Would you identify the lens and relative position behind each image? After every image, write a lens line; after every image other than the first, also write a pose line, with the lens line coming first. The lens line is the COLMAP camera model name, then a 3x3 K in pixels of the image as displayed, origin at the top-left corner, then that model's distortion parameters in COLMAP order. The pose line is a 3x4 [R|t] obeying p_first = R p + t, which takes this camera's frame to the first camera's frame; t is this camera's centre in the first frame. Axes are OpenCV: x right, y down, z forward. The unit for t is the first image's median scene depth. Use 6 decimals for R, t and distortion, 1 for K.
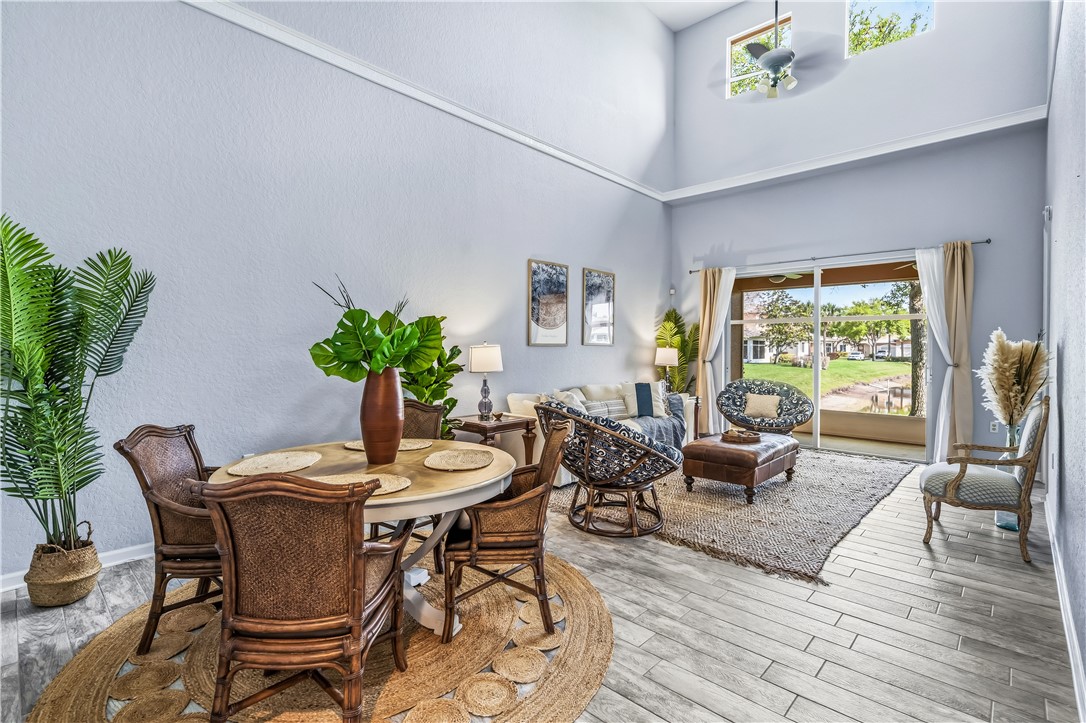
lens RADIAL K [[507.7, 0, 544.6], [0, 507.7, 353.5], [0, 0, 1]] dist [-0.004582, -0.000064]
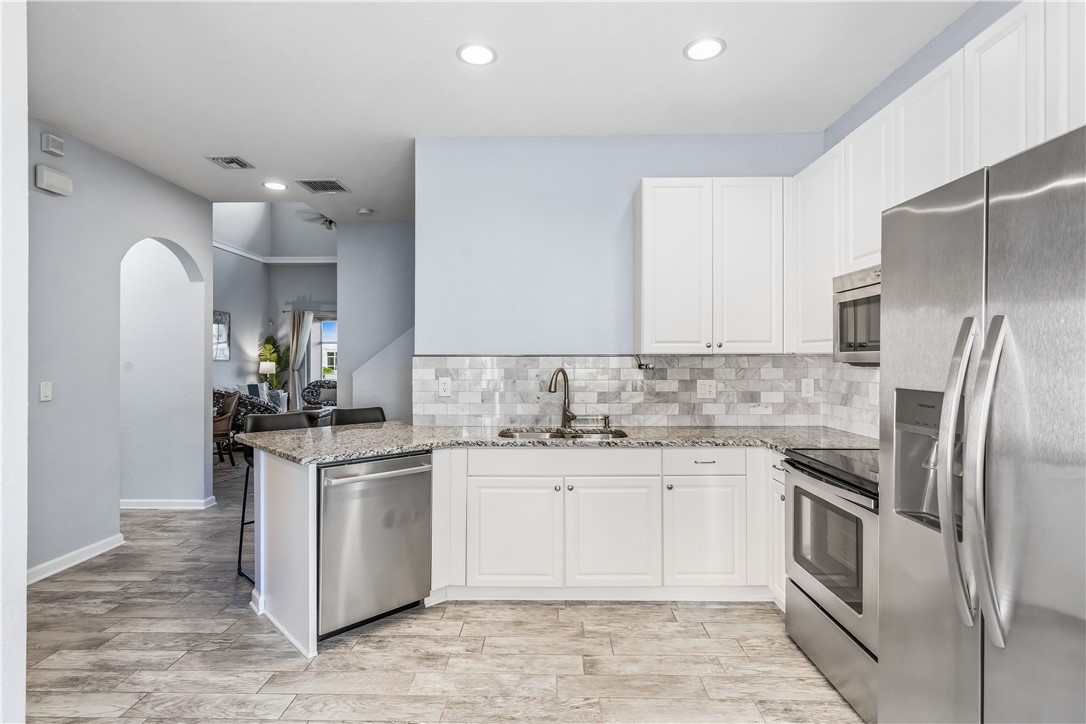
lens RADIAL K [[550.9, 0, 538.3], [0, 550.9, 356.7], [0, 0, 1]] dist [0.001742, -0.000025]
pose [[0.752998, -0.000337, 0.658022, -0.230485], [0.010304, 0.999883, -0.011279, 0.001026], [-0.657942, 0.015273, 0.752914, -0.762061]]
